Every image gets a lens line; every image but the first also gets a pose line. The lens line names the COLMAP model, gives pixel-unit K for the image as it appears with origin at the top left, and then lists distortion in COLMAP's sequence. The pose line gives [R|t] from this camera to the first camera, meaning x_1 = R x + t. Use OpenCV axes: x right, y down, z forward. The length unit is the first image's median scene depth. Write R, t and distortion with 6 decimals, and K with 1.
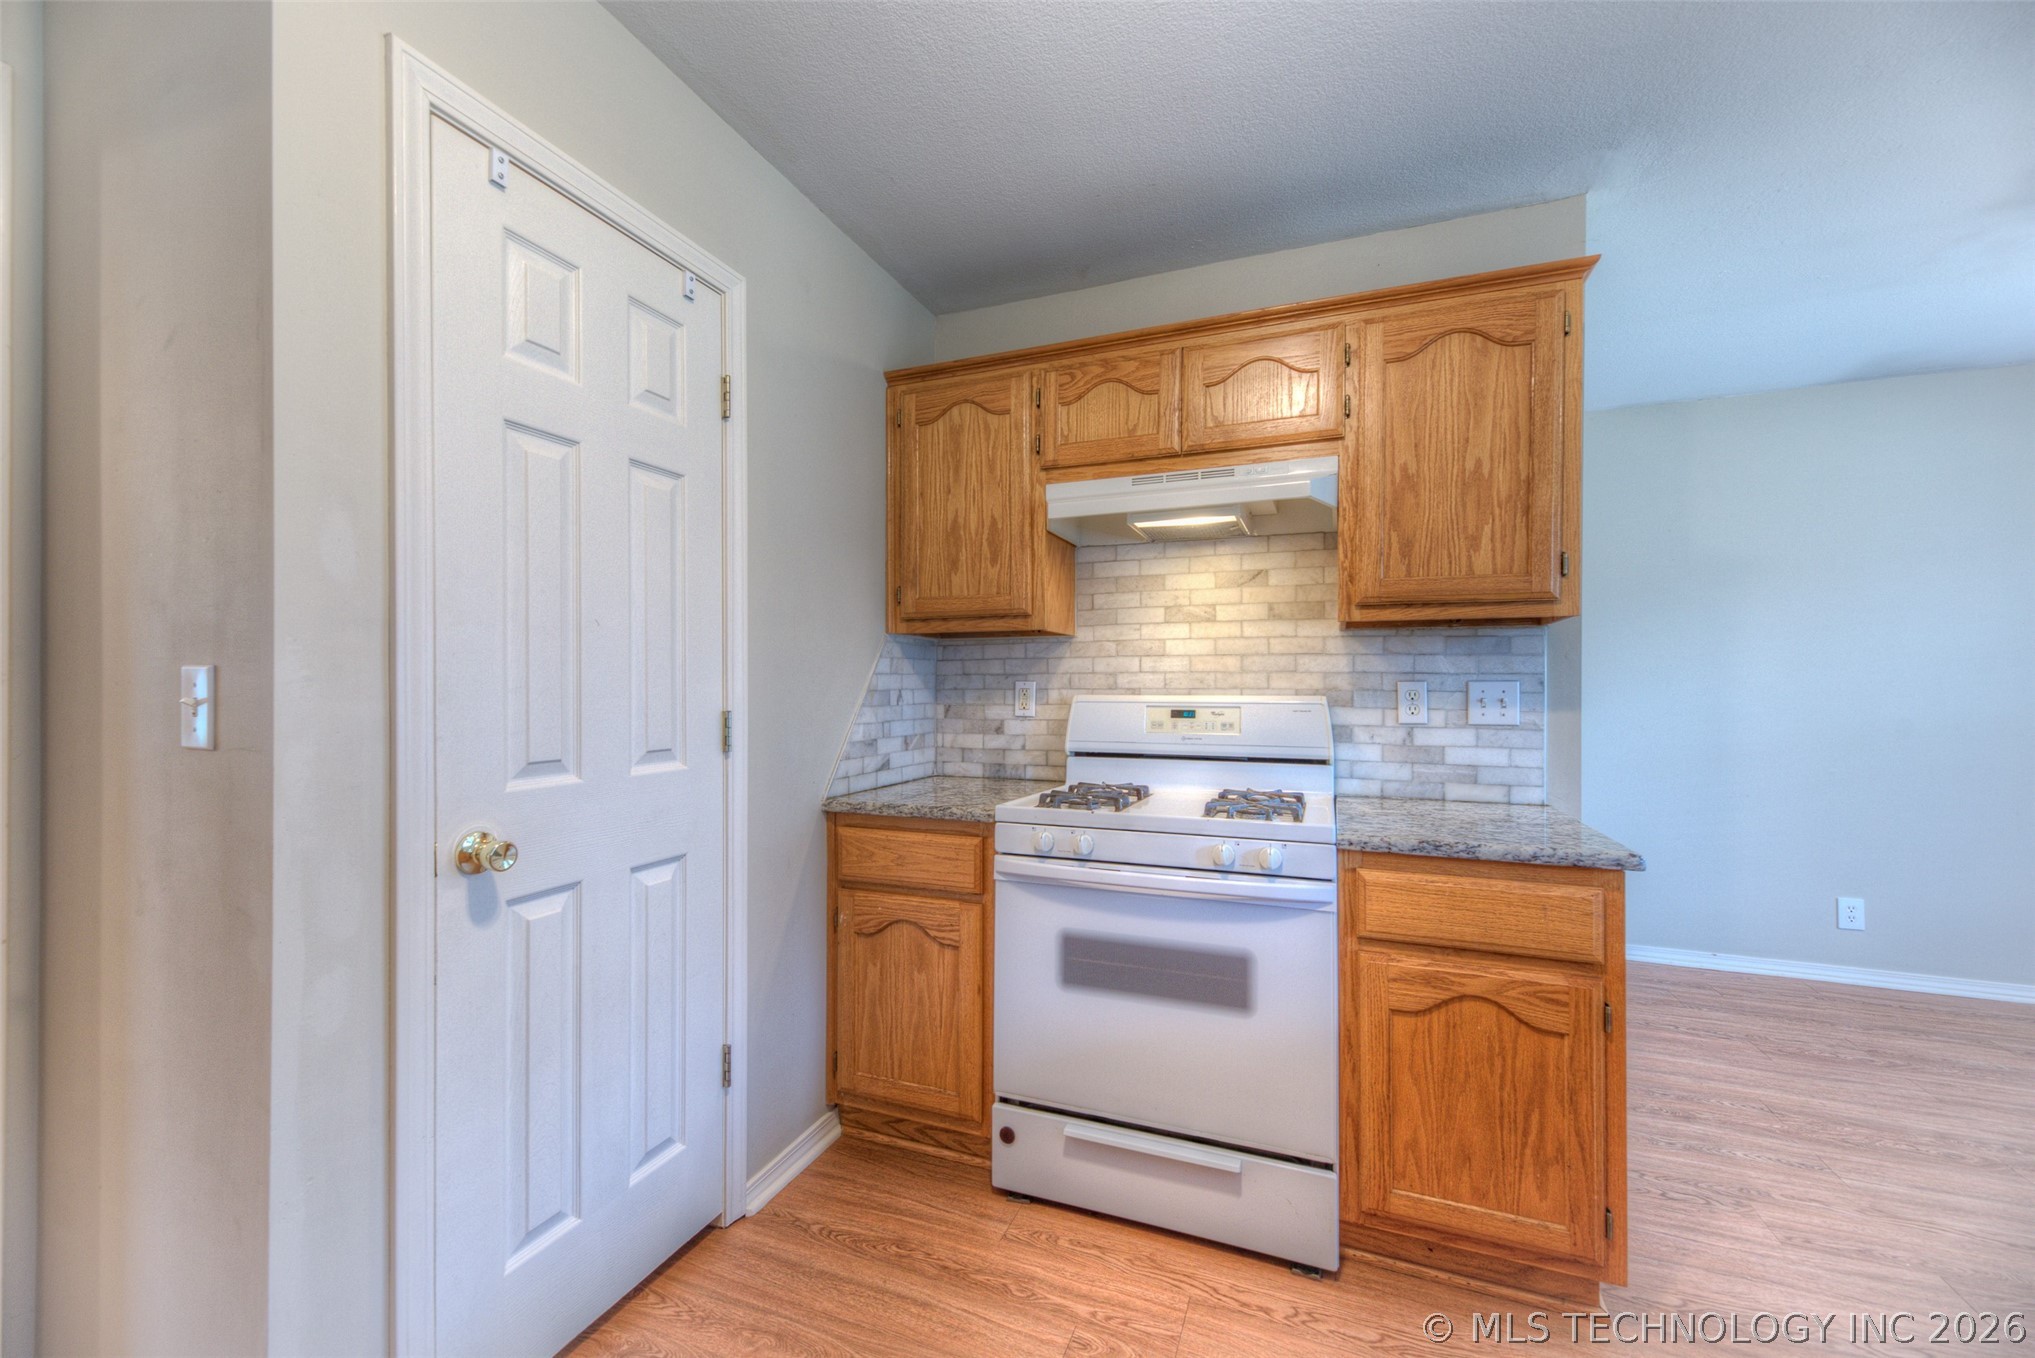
lens RADIAL K [[810.0, 0, 1011.9], [0, 810.0, 684.9], [0, 0, 1]] dist [0.011407, -0.002426]
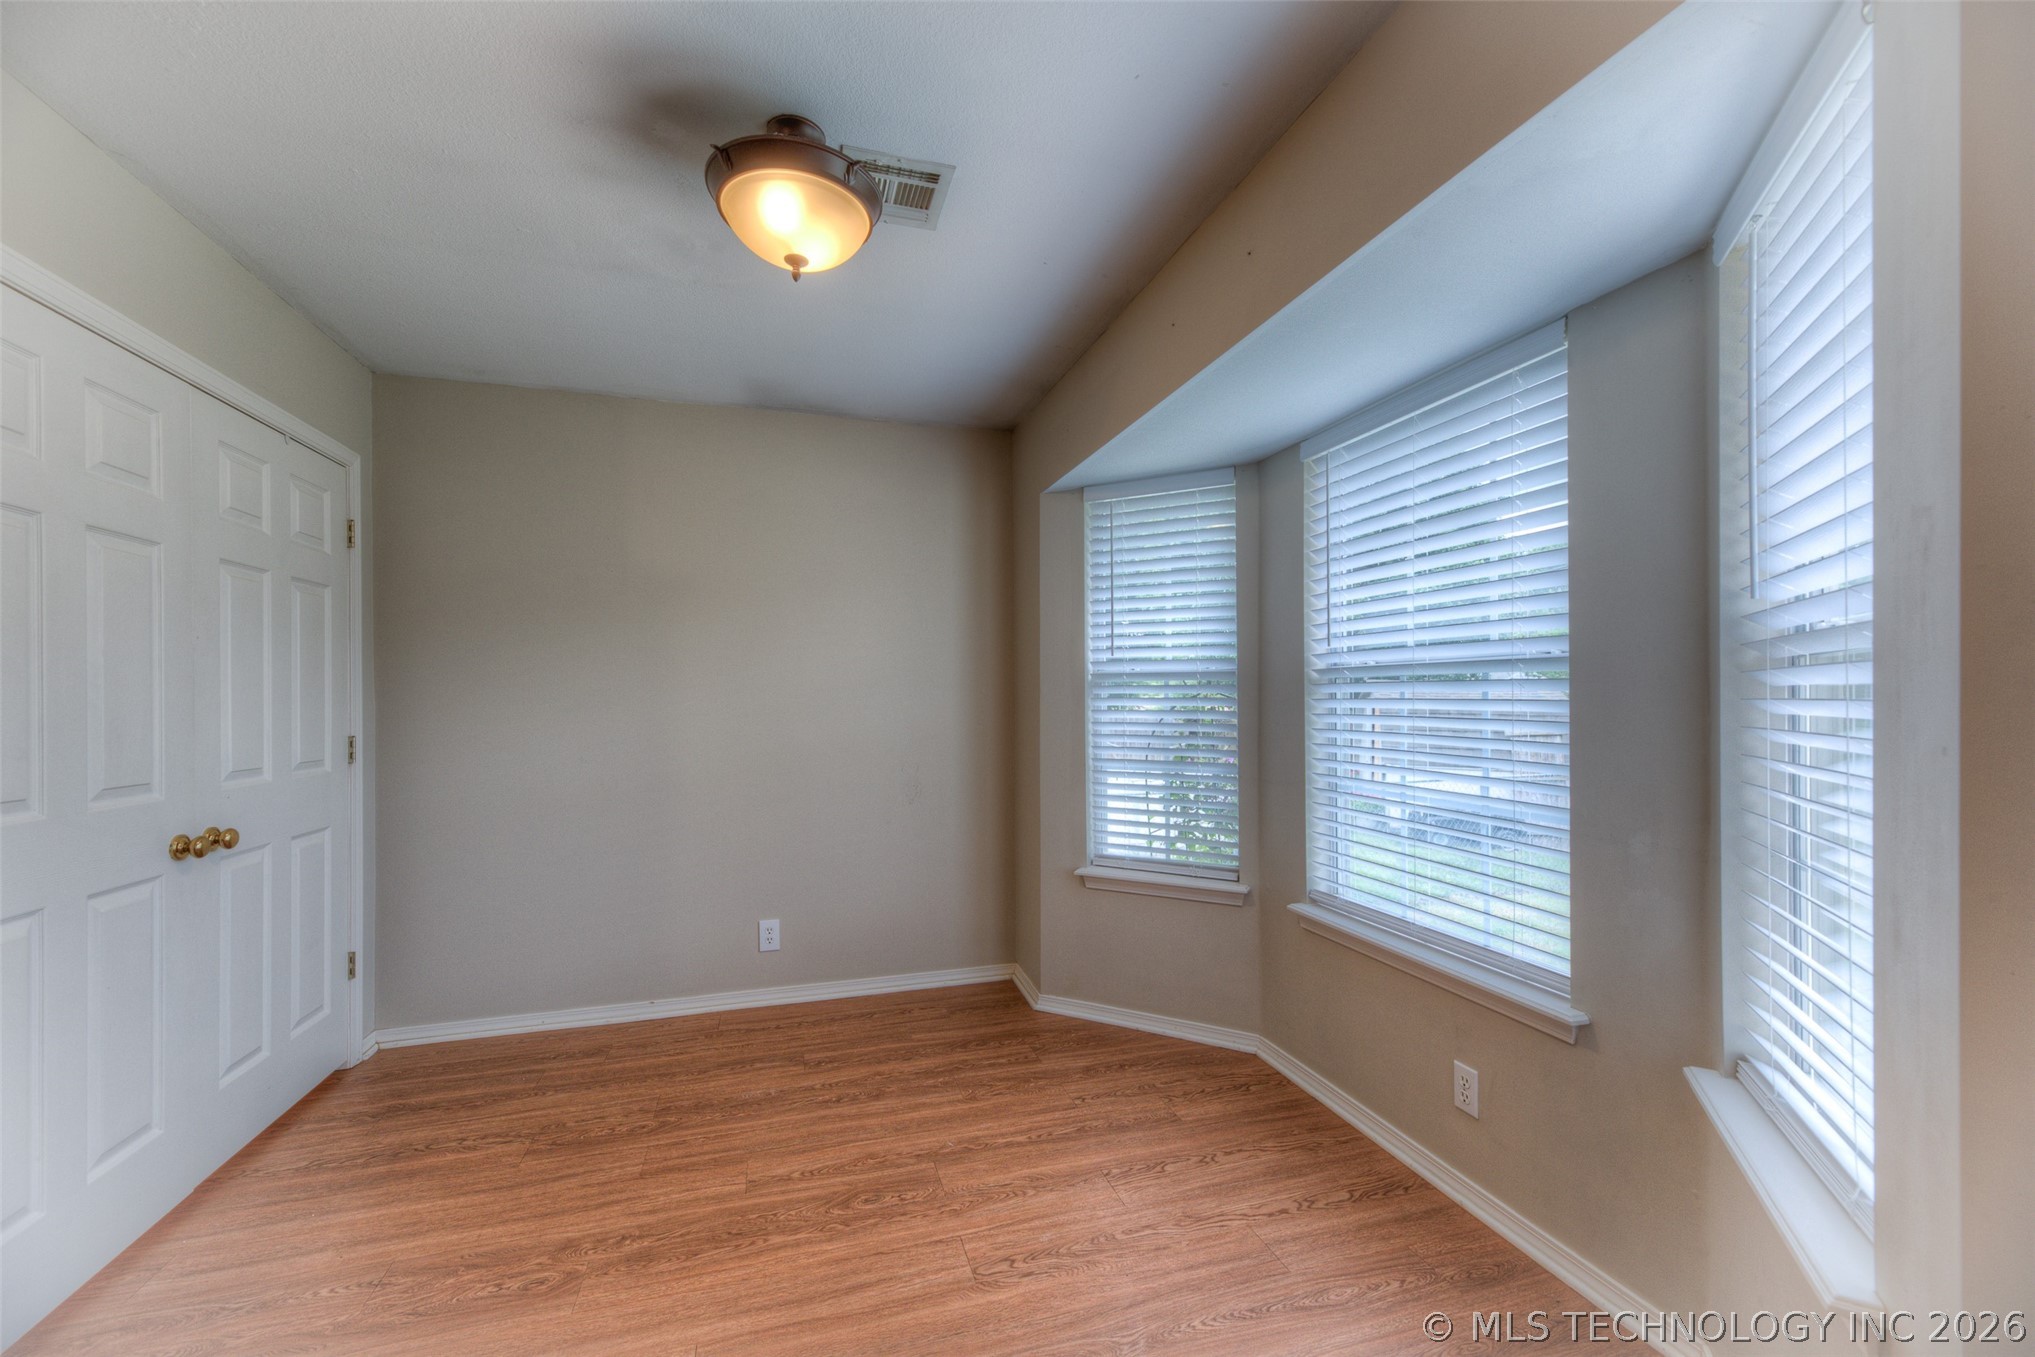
lens RADIAL K [[810.0, 0, 1015.8], [0, 810.0, 700.2], [0, 0, 1]] dist [0.011407, -0.002426]
pose [[0.782571, -0.007879, 0.622512, 0.972724], [0.004600, 0.999966, 0.006874, -0.024127], [-0.622544, -0.002516, 0.782580, 0.040389]]
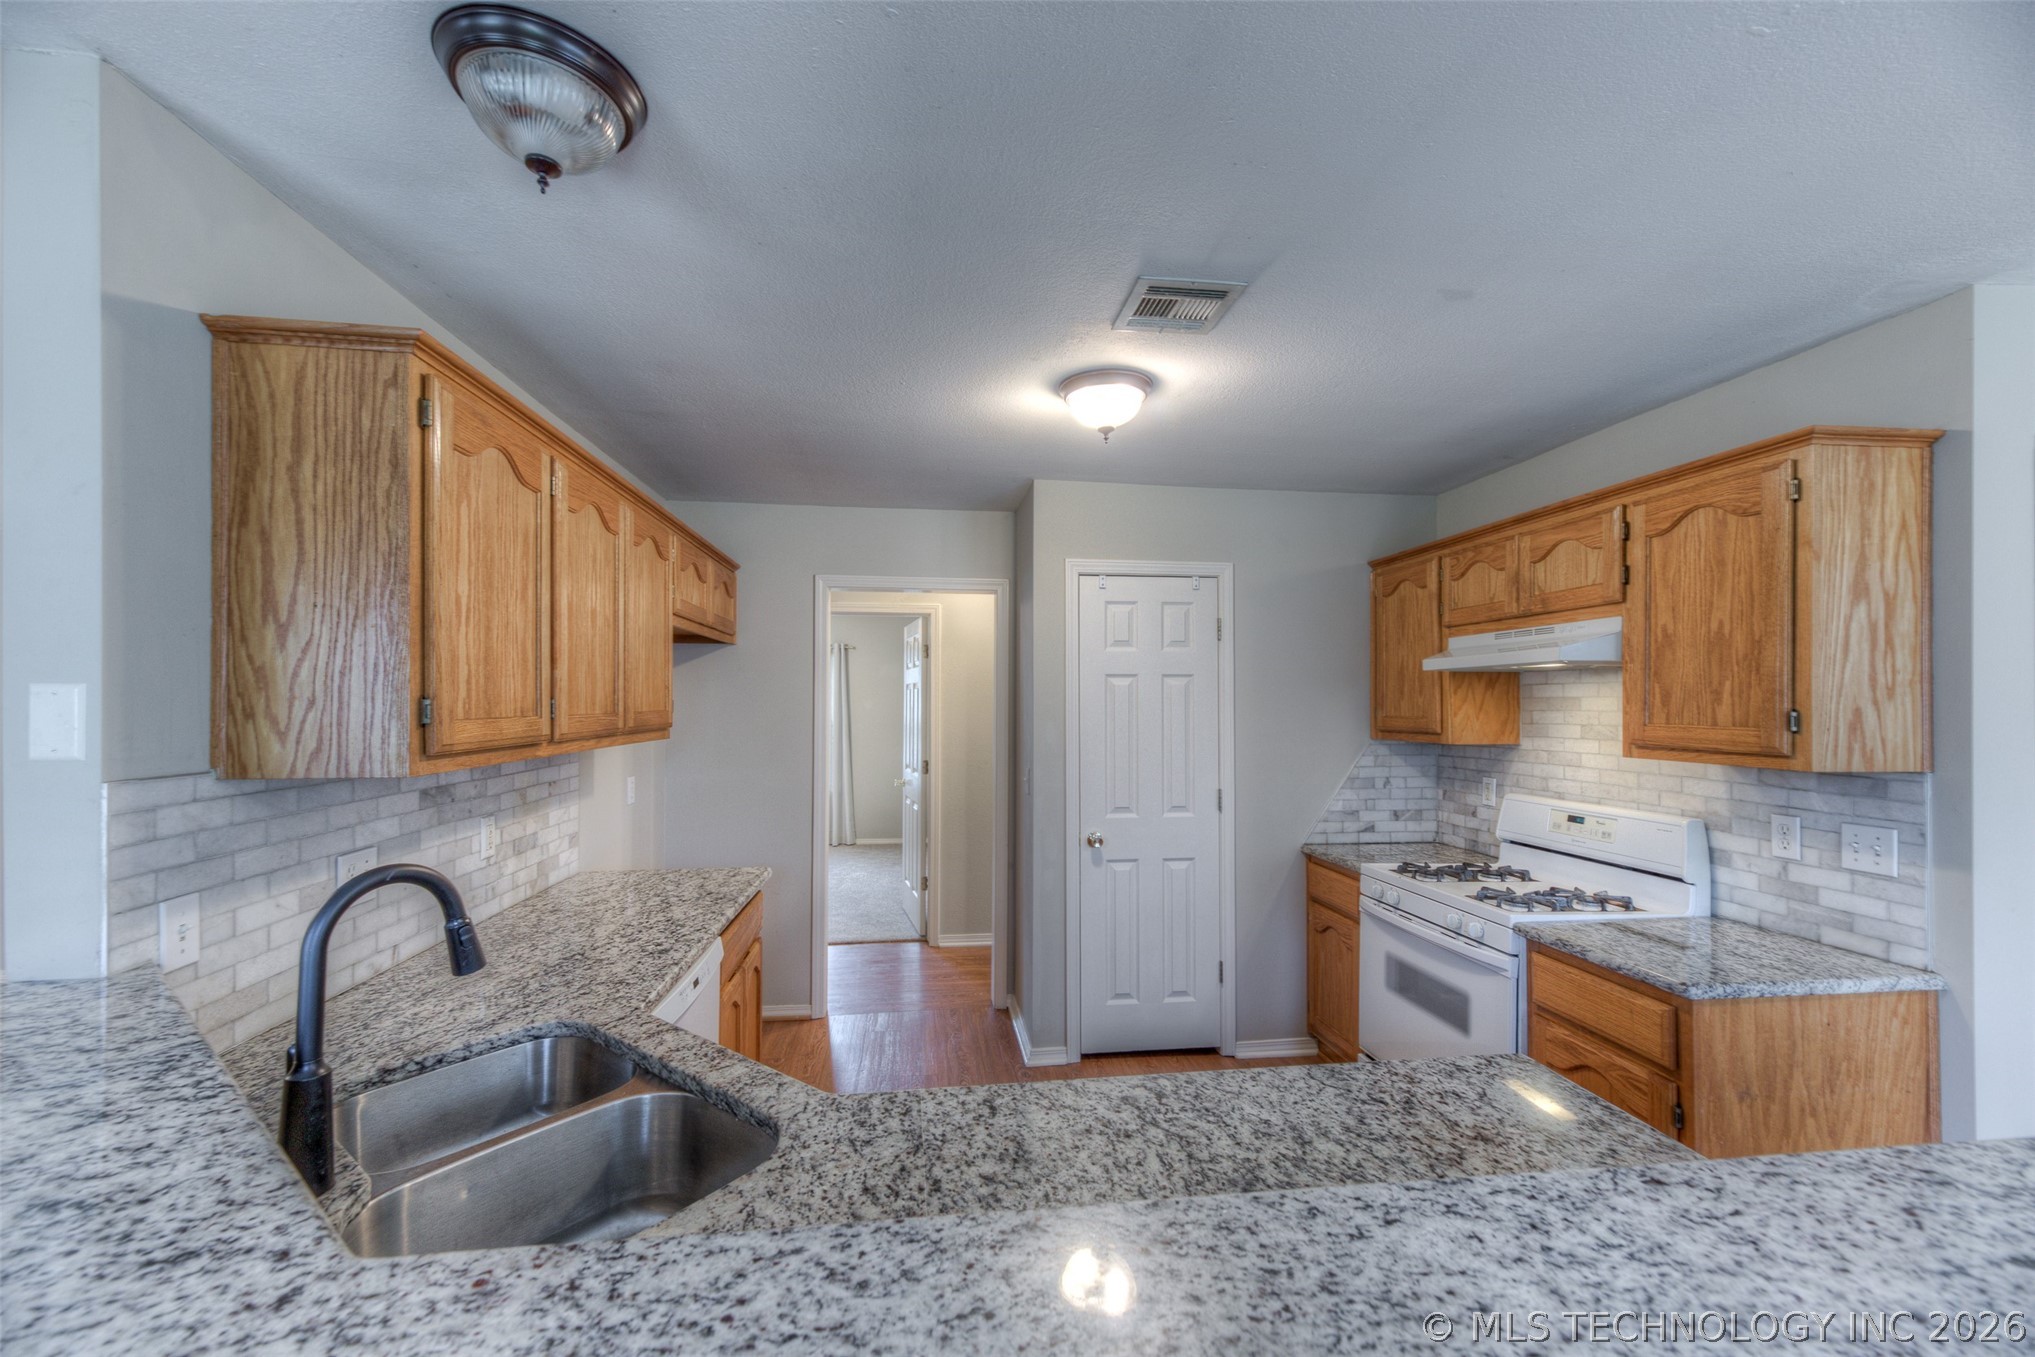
lens RADIAL K [[810.0, 0, 1010.4], [0, 810.0, 693.8], [0, 0, 1]] dist [0.011407, -0.002426]
pose [[0.480842, -0.012366, -0.876720, 0.909943], [-0.000030, 0.999900, -0.014120, -0.138116], [0.876807, 0.006816, 0.480793, -0.310581]]
